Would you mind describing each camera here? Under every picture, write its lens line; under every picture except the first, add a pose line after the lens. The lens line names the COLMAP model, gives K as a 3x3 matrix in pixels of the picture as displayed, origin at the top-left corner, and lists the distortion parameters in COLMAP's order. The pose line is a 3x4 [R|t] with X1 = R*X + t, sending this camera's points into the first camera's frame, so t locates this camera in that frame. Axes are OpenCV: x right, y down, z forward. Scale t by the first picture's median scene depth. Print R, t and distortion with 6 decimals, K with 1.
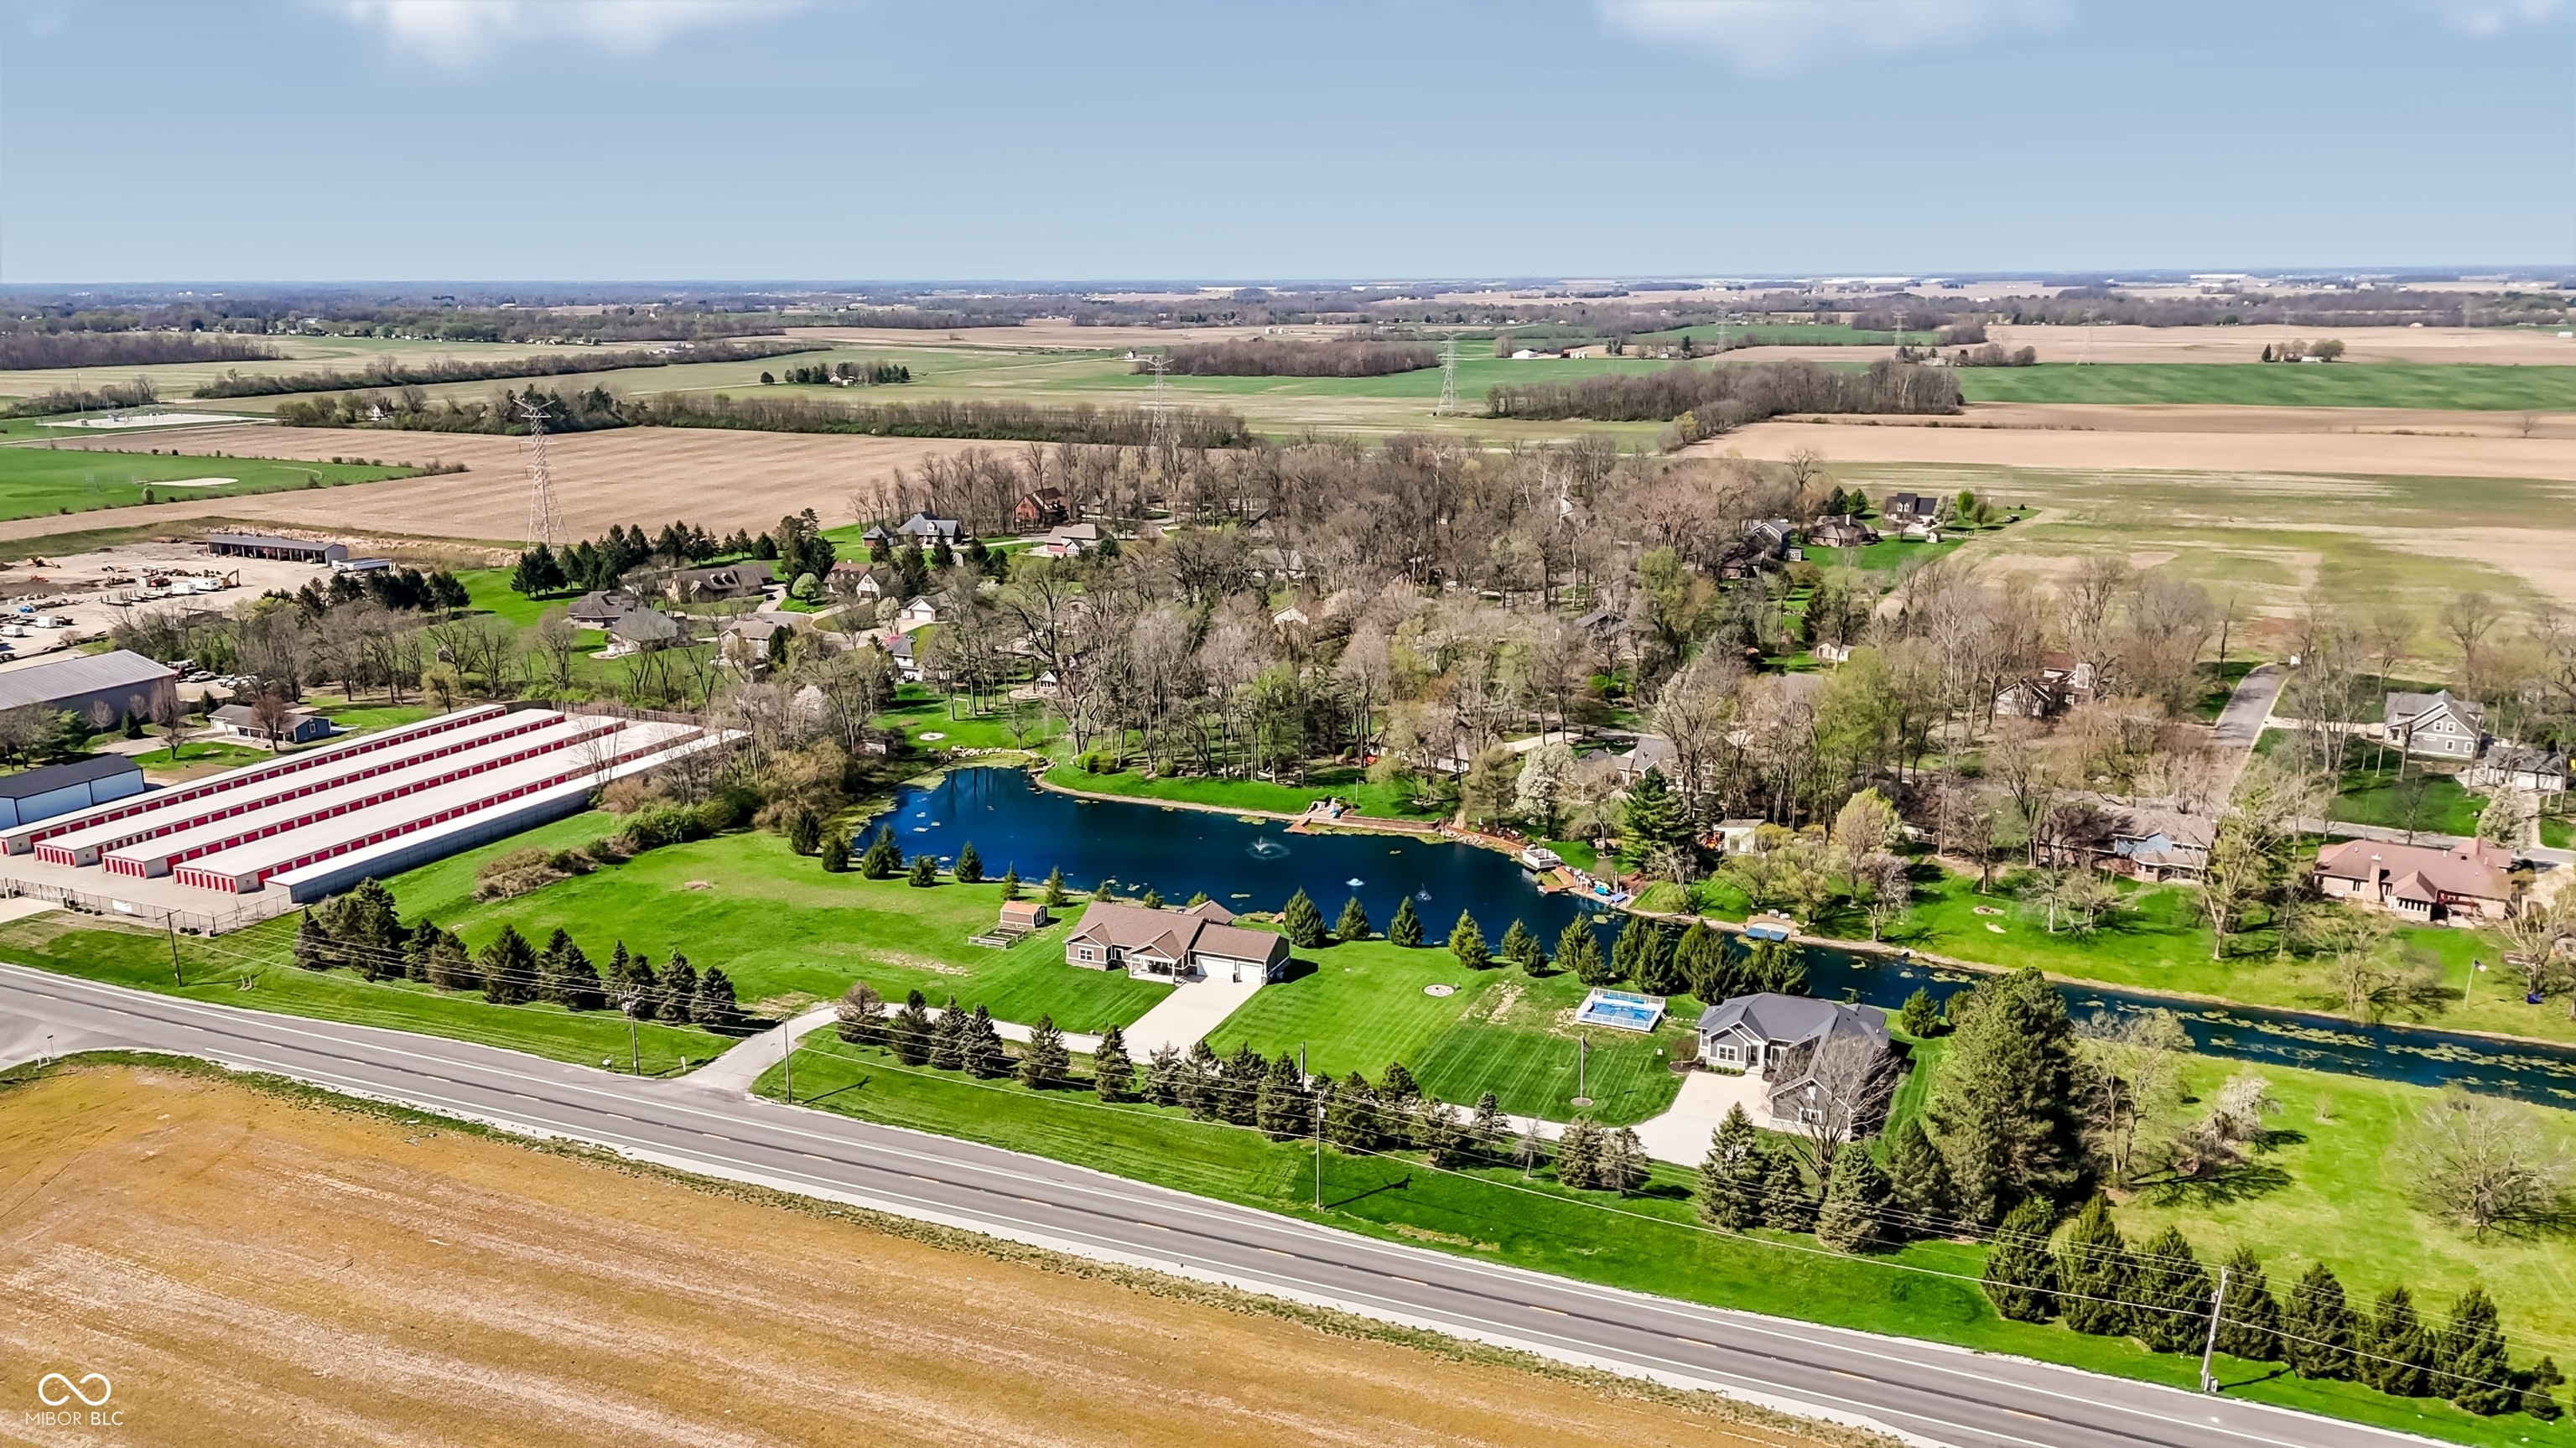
lens RADIAL K [[1879.6, 0, 1291.0], [0, 1879.6, 726.7], [0, 0, 1]] dist [0.078518, -0.069503]
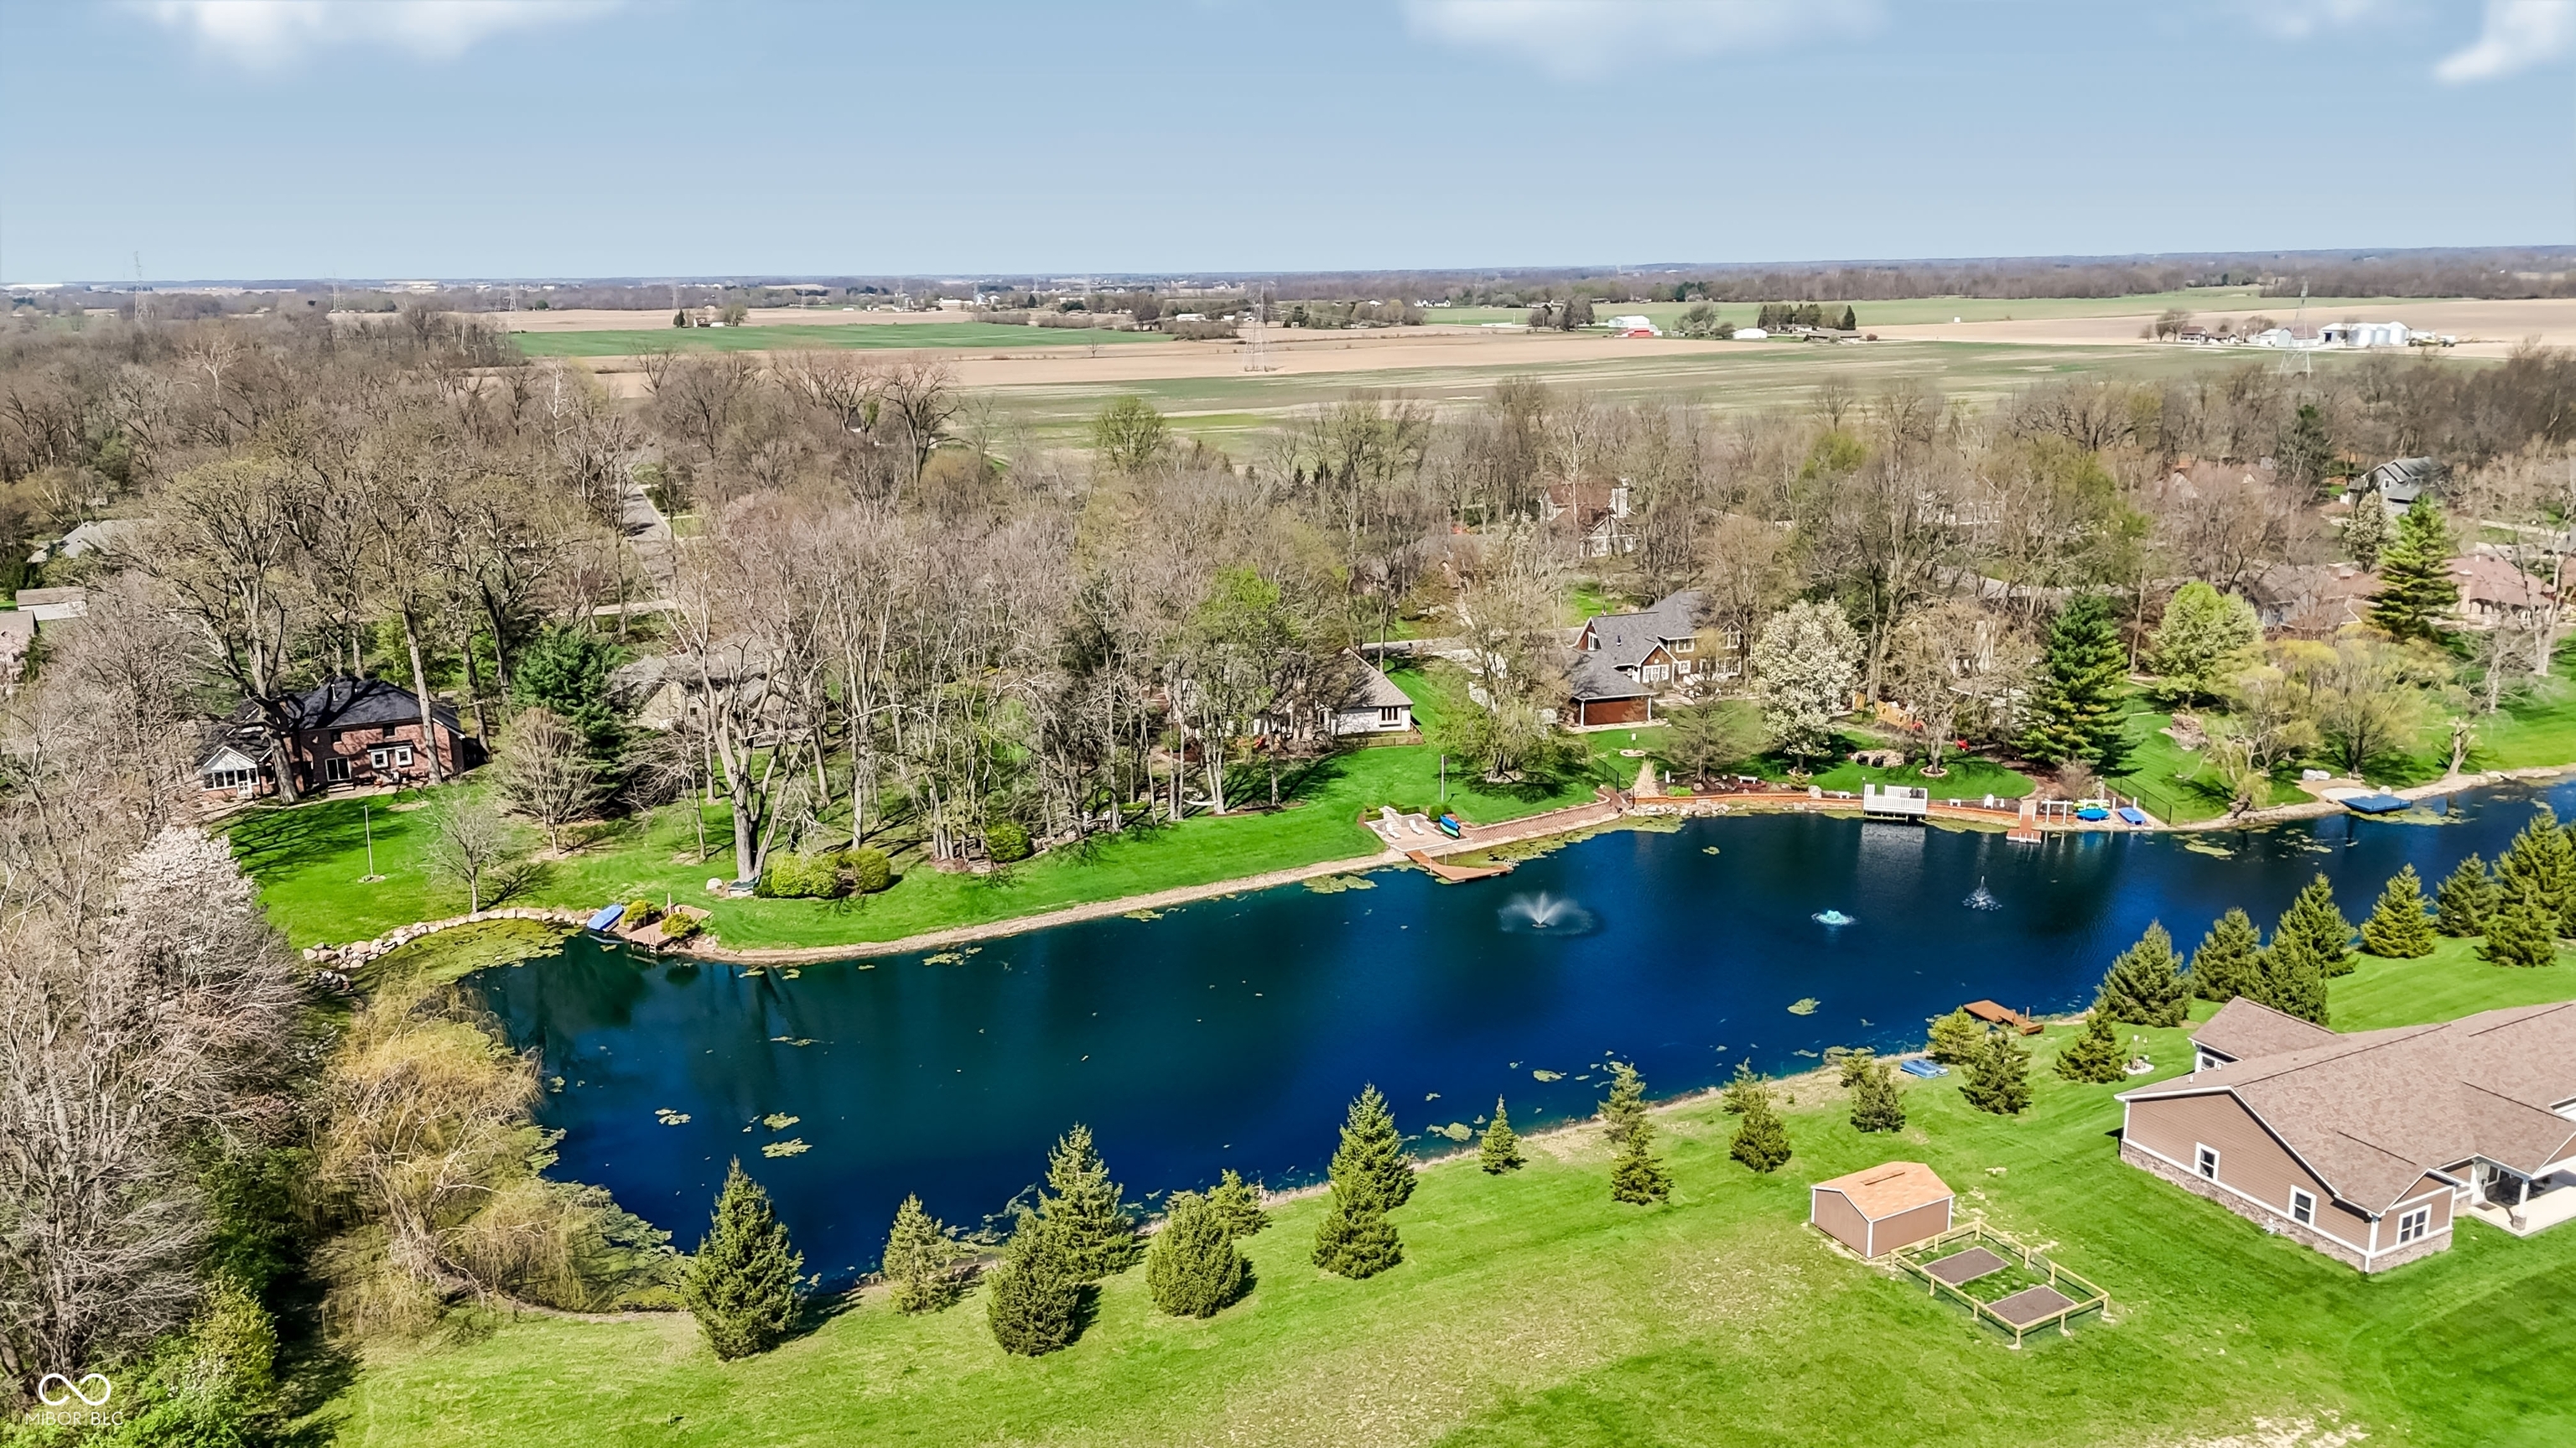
lens RADIAL K [[1879.6, 0, 1291.7], [0, 1879.6, 734.3], [0, 0, 1]] dist [0.078518, -0.069503]
pose [[0.639943, -0.187595, 0.745172, -0.397855], [0.189646, 0.978302, 0.083419, -0.030959], [-0.744653, 0.087935, 0.661634, 0.735186]]
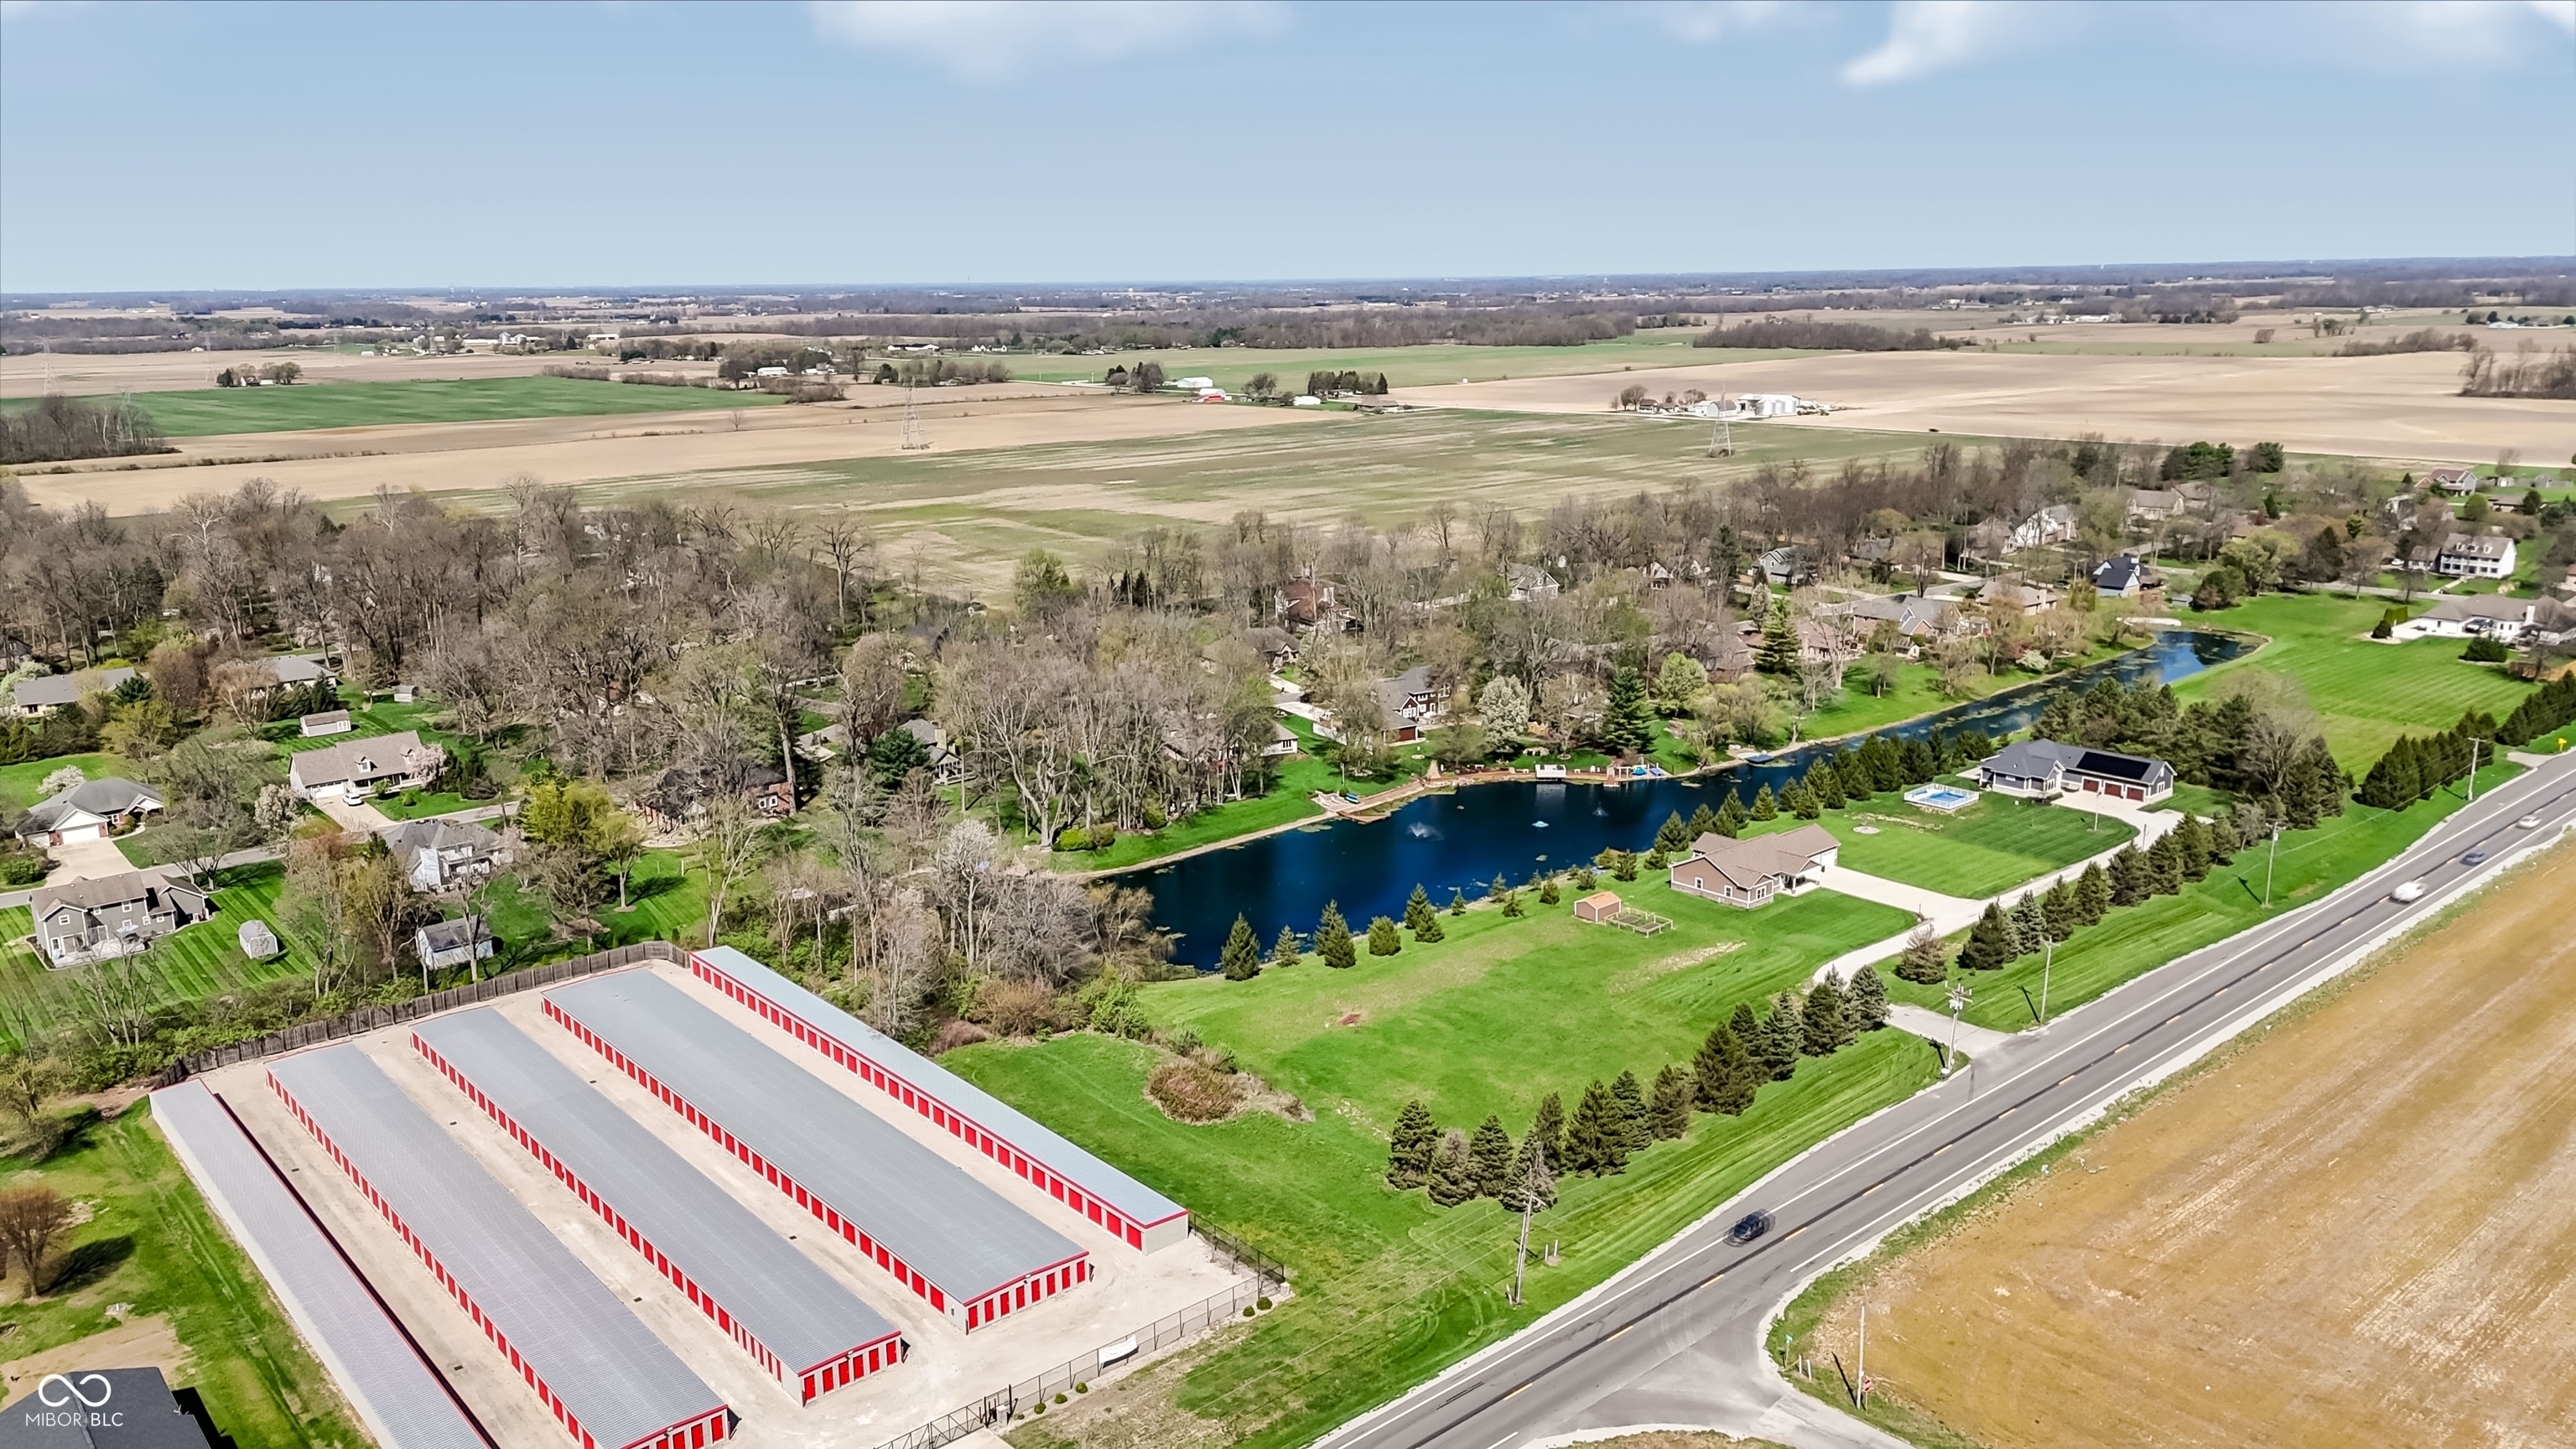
lens RADIAL K [[1879.7, 0, 1286.7], [0, 1879.7, 728.8], [0, 0, 1]] dist [0.078518, -0.069503]
pose [[0.428052, -0.211432, 0.878674, -0.940844], [0.222709, 0.966944, 0.124178, -0.134806], [-0.875884, 0.142534, 0.460990, 0.583472]]
